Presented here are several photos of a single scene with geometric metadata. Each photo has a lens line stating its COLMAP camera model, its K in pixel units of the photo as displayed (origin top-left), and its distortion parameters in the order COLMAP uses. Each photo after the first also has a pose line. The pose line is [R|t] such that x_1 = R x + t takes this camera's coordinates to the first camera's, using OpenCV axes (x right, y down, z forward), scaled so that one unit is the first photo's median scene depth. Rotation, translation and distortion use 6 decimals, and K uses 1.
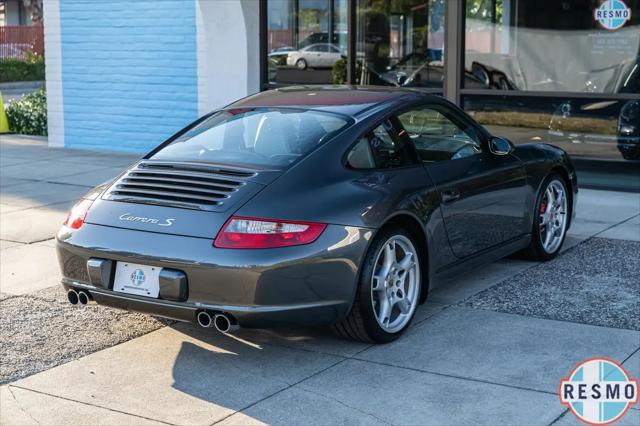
lens RADIAL K [[1112.1, 0, 321.2], [0, 1112.1, 199.3], [0, 0, 1]] dist [0.006566, 0.083818]
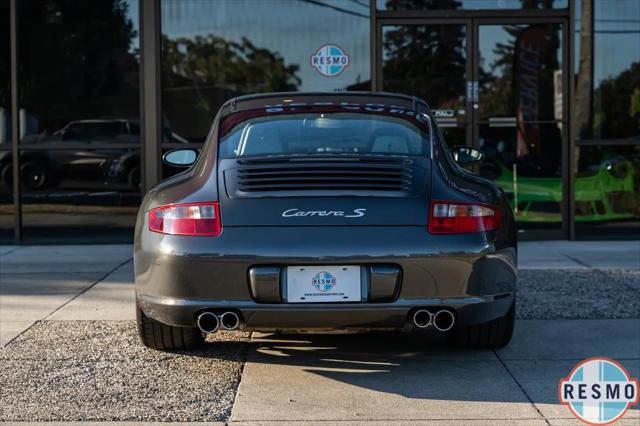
lens RADIAL K [[1222.5, 0, 319.4], [0, 1222.5, 261.8], [0, 0, 1]] dist [0.029623, -0.208504]
pose [[0.846860, -0.055675, 0.528893, -0.606961], [0.084627, 0.995941, -0.030666, 0.077513], [-0.525039, 0.070728, 0.848134, 0.205845]]
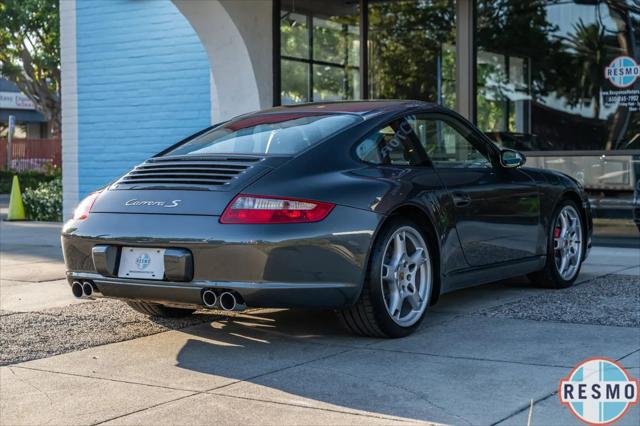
lens RADIAL K [[1112.1, 0, 321.2], [0, 1112.1, 199.3], [0, 0, 1]] dist [0.006566, 0.083818]
pose [[0.999856, -0.006104, -0.015845, 0.007994], [0.004203, 0.993079, -0.117375, 0.122793], [0.016452, 0.117291, 0.992961, 0.018511]]
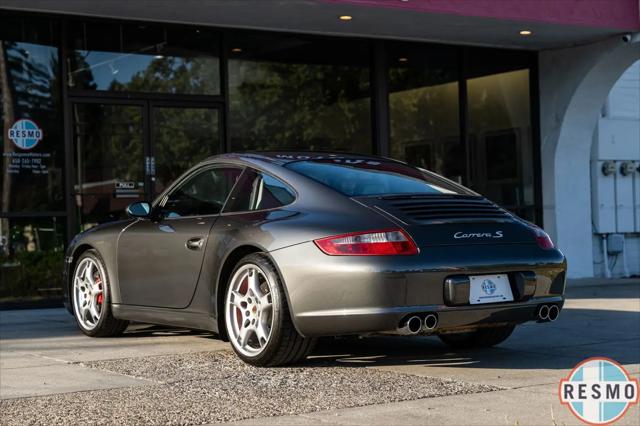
lens RADIAL K [[1222.5, 0, 319.4], [0, 1222.5, 261.8], [0, 0, 1]] dist [0.029623, -0.208504]
pose [[0.406088, -0.033835, 0.913207, -1.222962], [0.160984, 0.986335, -0.035042, 0.056865], [-0.899543, 0.161242, 0.405986, 0.615276]]
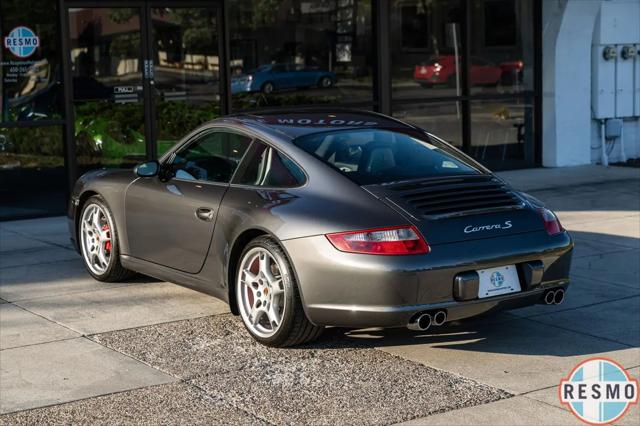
lens RADIAL K [[1222.5, 0, 319.4], [0, 1222.5, 261.8], [0, 0, 1]] dist [0.029623, -0.208504]
pose [[0.398121, -0.168247, 0.901772, -1.229963], [0.158291, 0.980891, 0.113125, -0.103598], [-0.903573, 0.097705, 0.417145, 0.606560]]
